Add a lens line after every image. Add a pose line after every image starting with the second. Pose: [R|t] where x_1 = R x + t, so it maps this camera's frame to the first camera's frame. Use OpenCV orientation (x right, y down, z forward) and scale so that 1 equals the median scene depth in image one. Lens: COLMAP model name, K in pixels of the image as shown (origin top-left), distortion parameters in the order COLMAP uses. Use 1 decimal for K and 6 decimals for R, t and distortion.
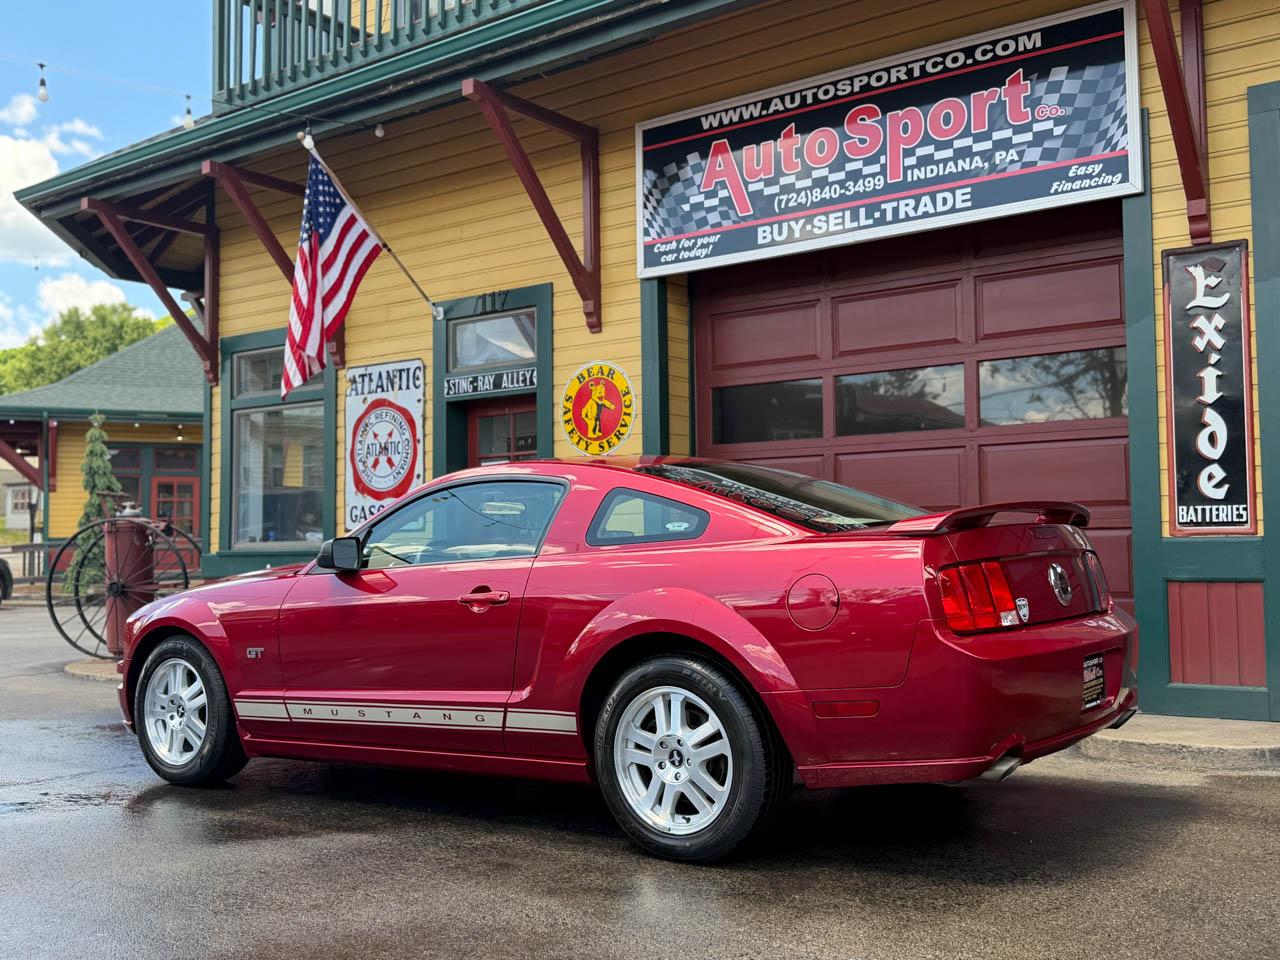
lens RADIAL K [[1265.8, 0, 640.0], [0, 1265.8, 480.0], [0, 0, 1]] dist [0.194093, -0.461068]
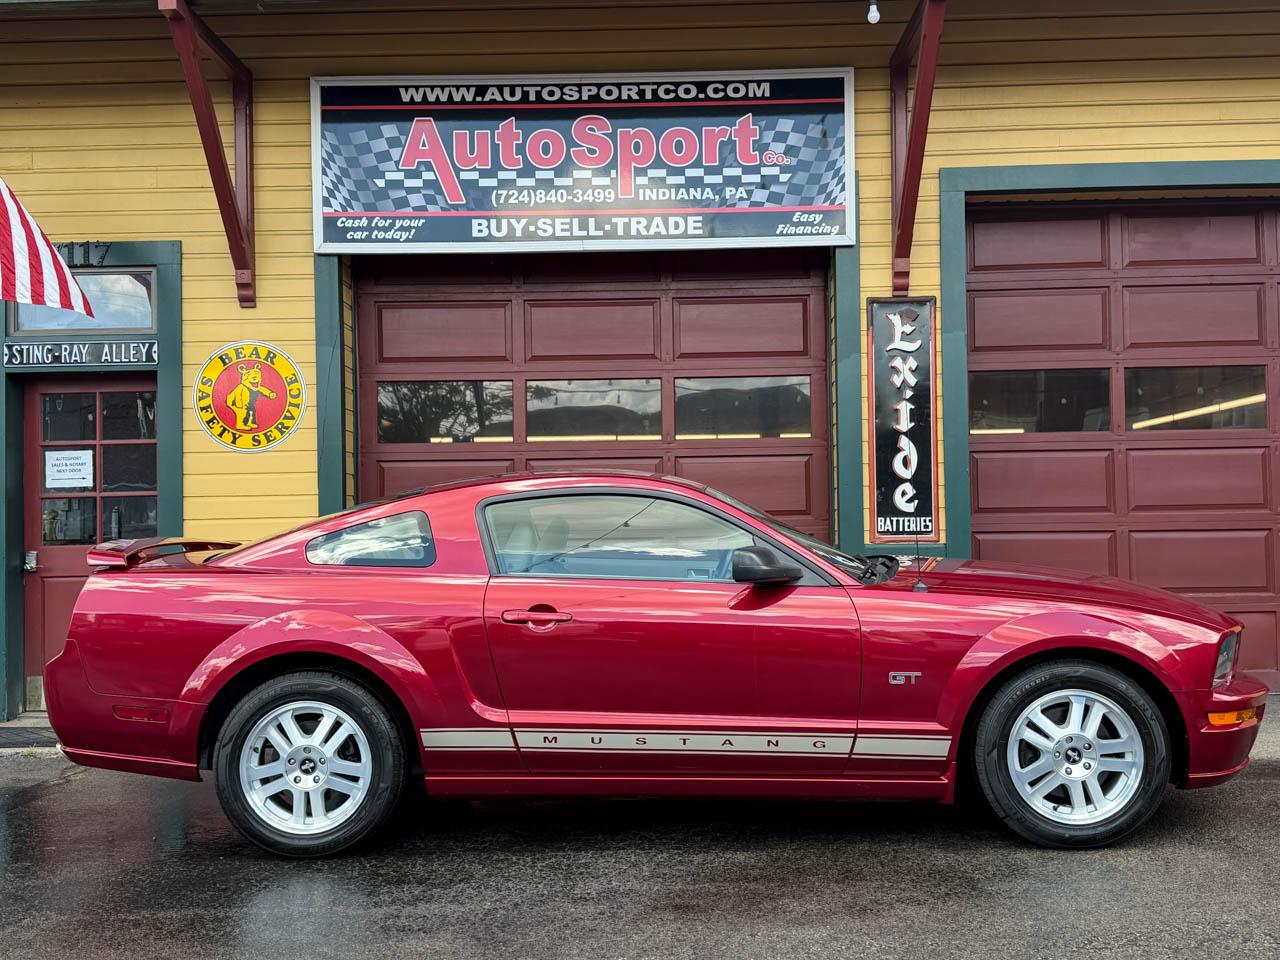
lens RADIAL K [[1314.9, 0, 643.4], [0, 1314.9, 485.5], [0, 0, 1]] dist [0.218707, -0.512009]
pose [[0.816058, 0.017755, 0.577697, -0.384386], [-0.026287, 0.999634, 0.006411, -0.009467], [-0.577372, -0.020418, 0.816226, 0.117715]]
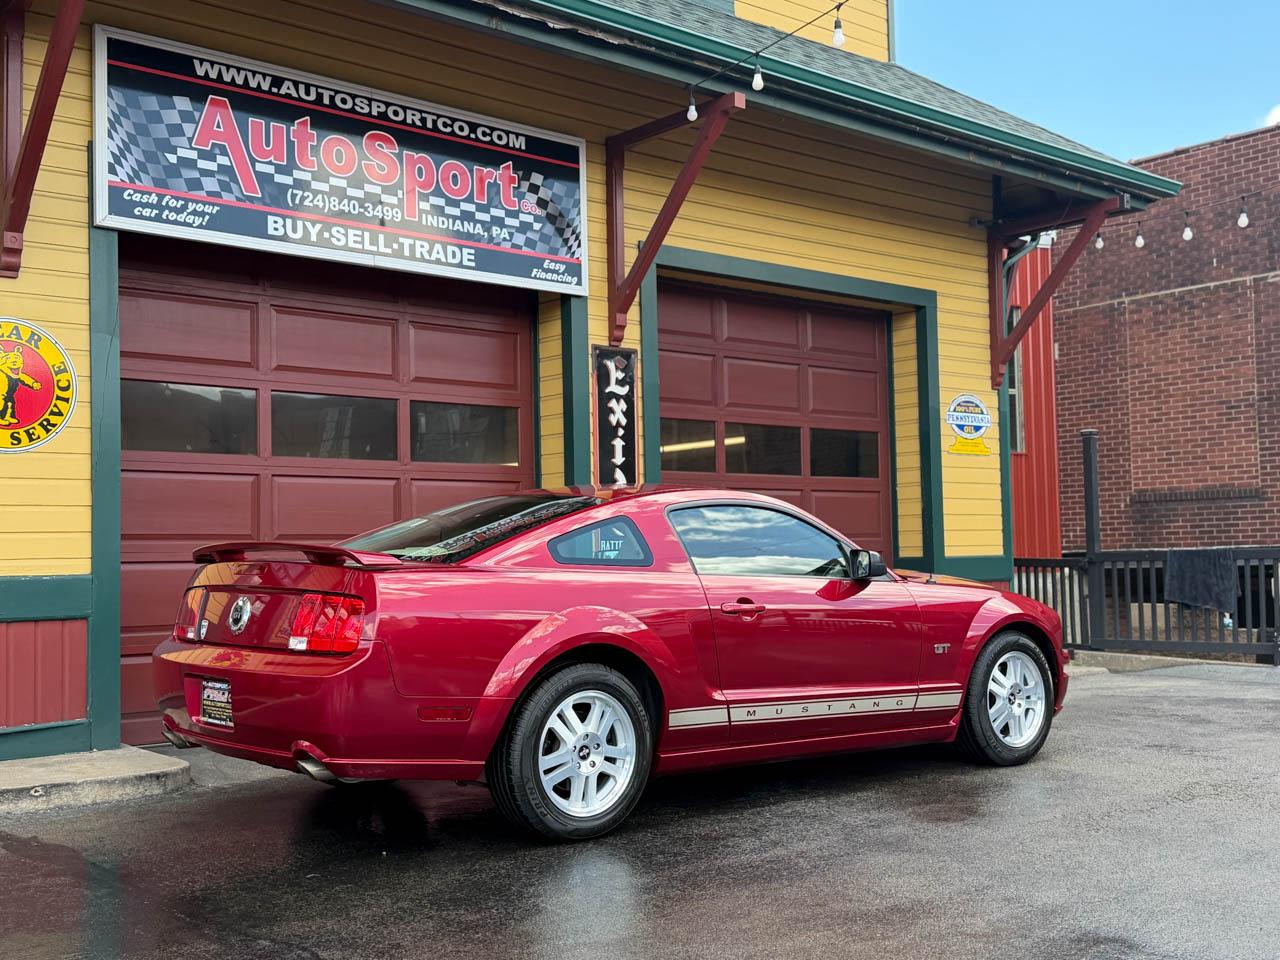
lens RADIAL K [[1429.1, 0, 638.1], [0, 1429.1, 485.8], [0, 0, 1]] dist [0.224863, -0.538189]
pose [[0.227299, 0.061087, 0.971907, -0.845886], [-0.037460, 0.997840, -0.053956, 0.035659], [-0.973104, -0.024143, 0.229096, 0.531285]]
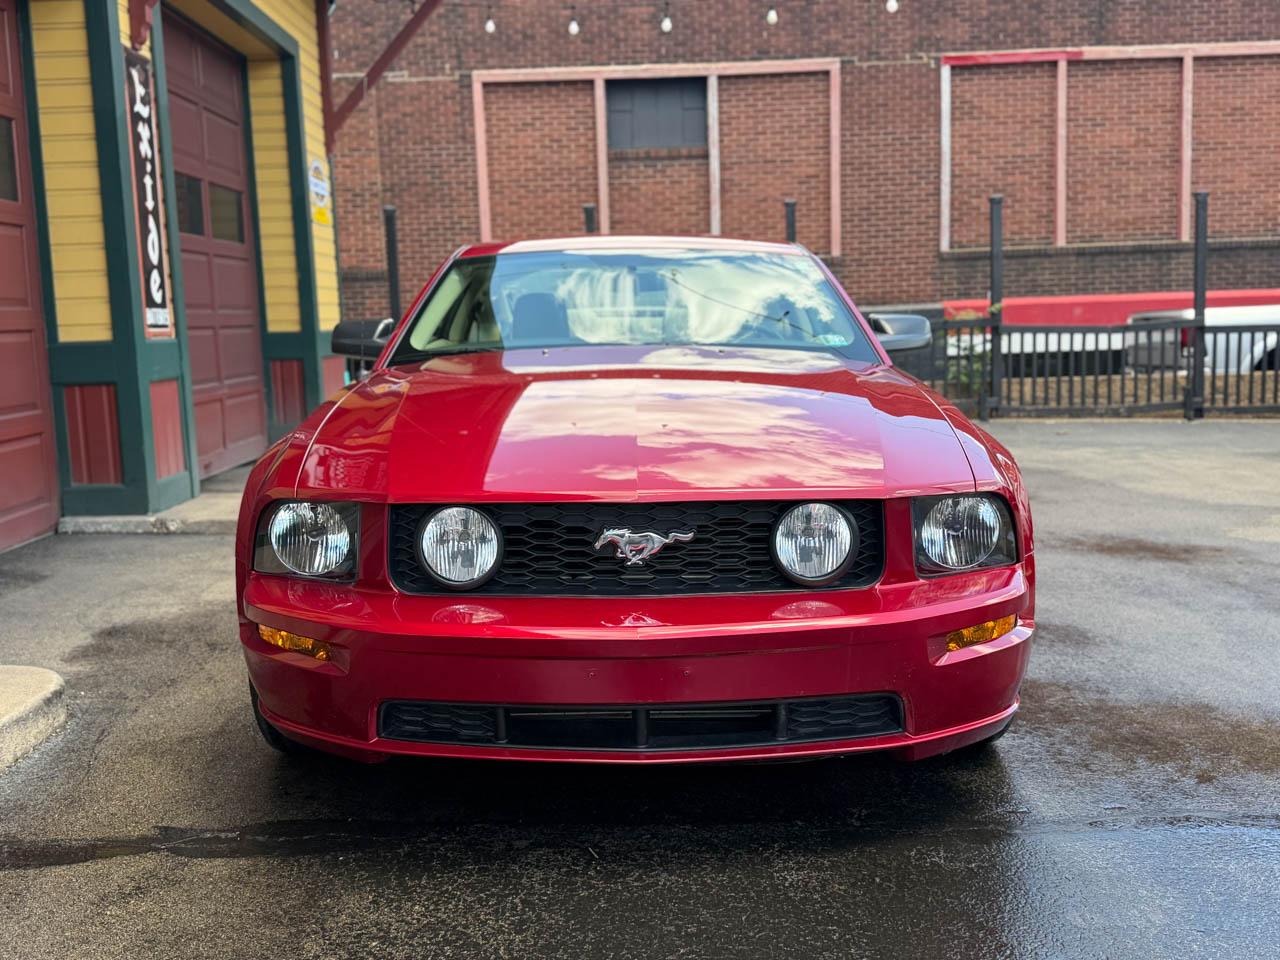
lens RADIAL K [[1269.2, 0, 638.4], [0, 1269.2, 485.6], [0, 0, 1]] dist [0.209609, -0.485855]
pose [[-0.596759, -0.074034, 0.798998, -0.545901], [-0.005885, 0.996112, 0.087904, 0.056579], [-0.802399, 0.047756, -0.594874, 1.098462]]
